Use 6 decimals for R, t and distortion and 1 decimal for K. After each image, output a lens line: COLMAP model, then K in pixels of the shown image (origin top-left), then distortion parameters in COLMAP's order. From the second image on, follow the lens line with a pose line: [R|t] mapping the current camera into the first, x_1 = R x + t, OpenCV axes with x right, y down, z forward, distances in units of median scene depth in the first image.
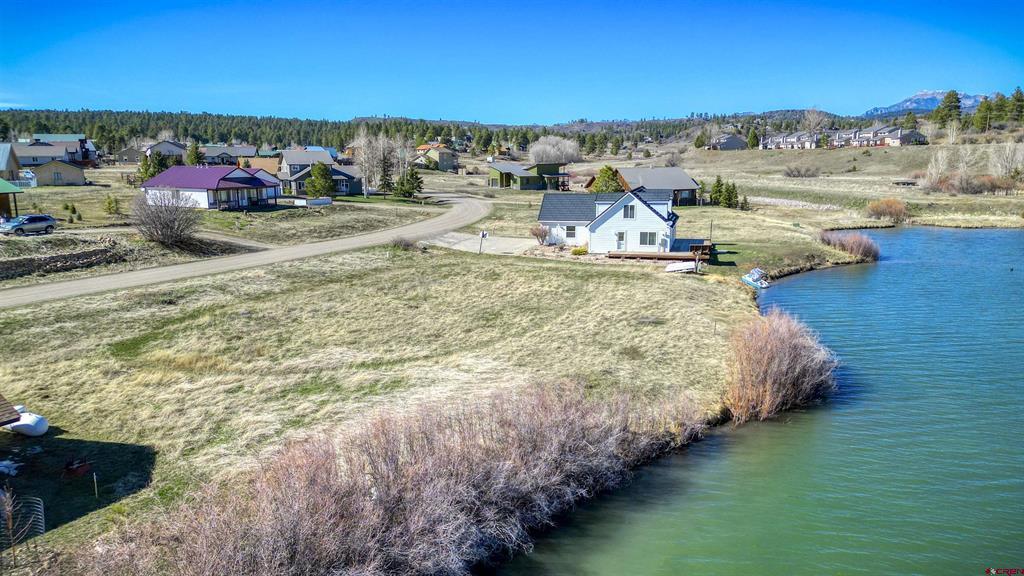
lens RADIAL K [[715.3, 0, 513.1], [0, 715.3, 290.3], [0, 0, 1]] dist [0.082271, -0.084184]
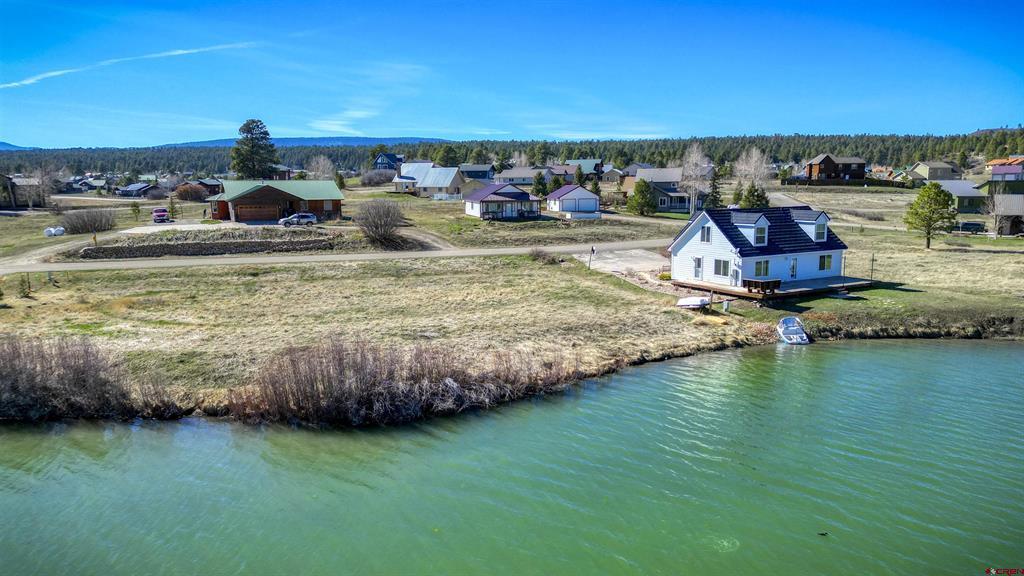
lens RADIAL K [[715.3, 0, 514.5], [0, 715.3, 296.5], [0, 0, 1]] dist [0.082271, -0.084184]
pose [[0.710438, 0.113697, -0.694515, 0.530895], [-0.127191, 0.991356, 0.032185, -0.031601], [0.692171, 0.065471, 0.718758, 0.214802]]
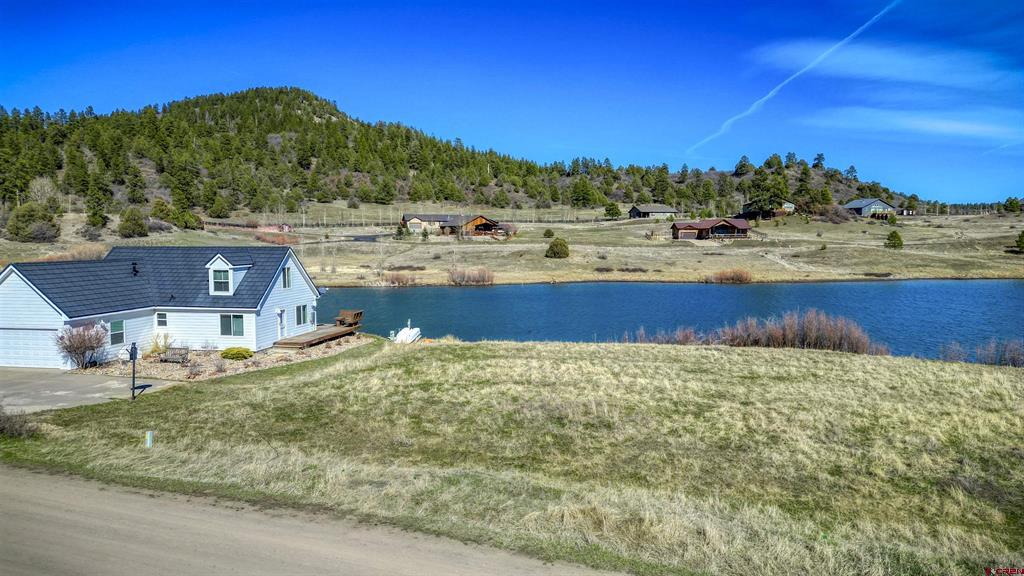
lens RADIAL K [[715.3, 0, 512.6], [0, 715.3, 292.7], [0, 0, 1]] dist [0.082271, -0.084184]
pose [[-0.081433, -0.068177, 0.994344, -0.458247], [0.187393, 0.978818, 0.082459, -0.099238], [-0.978904, 0.193048, -0.066932, 0.749588]]
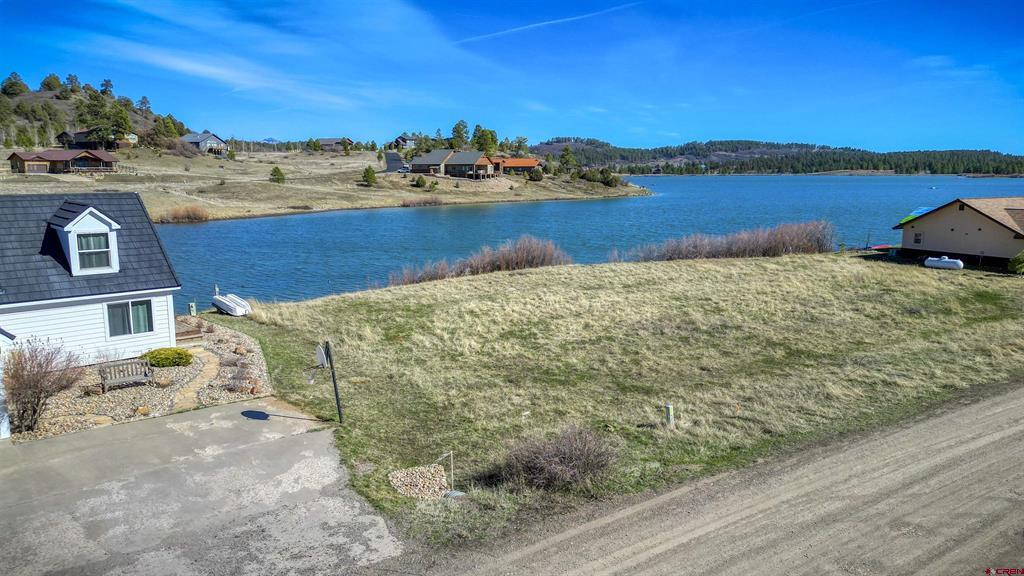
lens RADIAL K [[715.3, 0, 513.0], [0, 715.3, 290.5], [0, 0, 1]] dist [0.082271, -0.084184]
pose [[-0.857951, -0.076137, 0.508059, -0.235413], [0.102603, 0.943637, 0.314676, -0.174156], [-0.503382, 0.322105, -0.801782, 1.110167]]
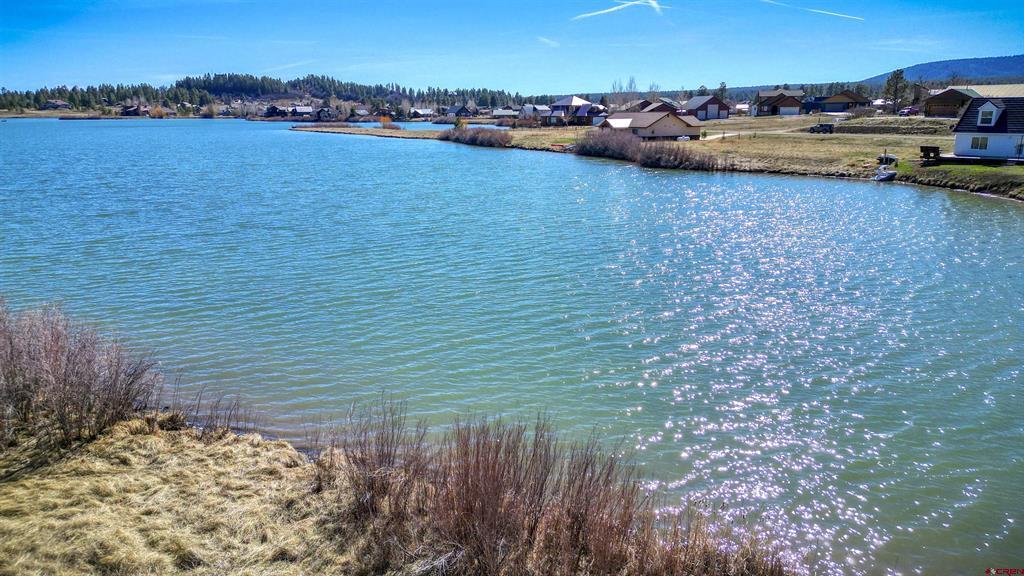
lens RADIAL K [[715.3, 0, 511.5], [0, 715.3, 286.7], [0, 0, 1]] dist [0.082271, -0.084184]
pose [[-0.573214, 0.206297, -0.793012, 1.355617], [-0.141787, 0.928218, 0.343958, -0.135709], [0.807046, 0.309600, -0.502817, 0.952948]]
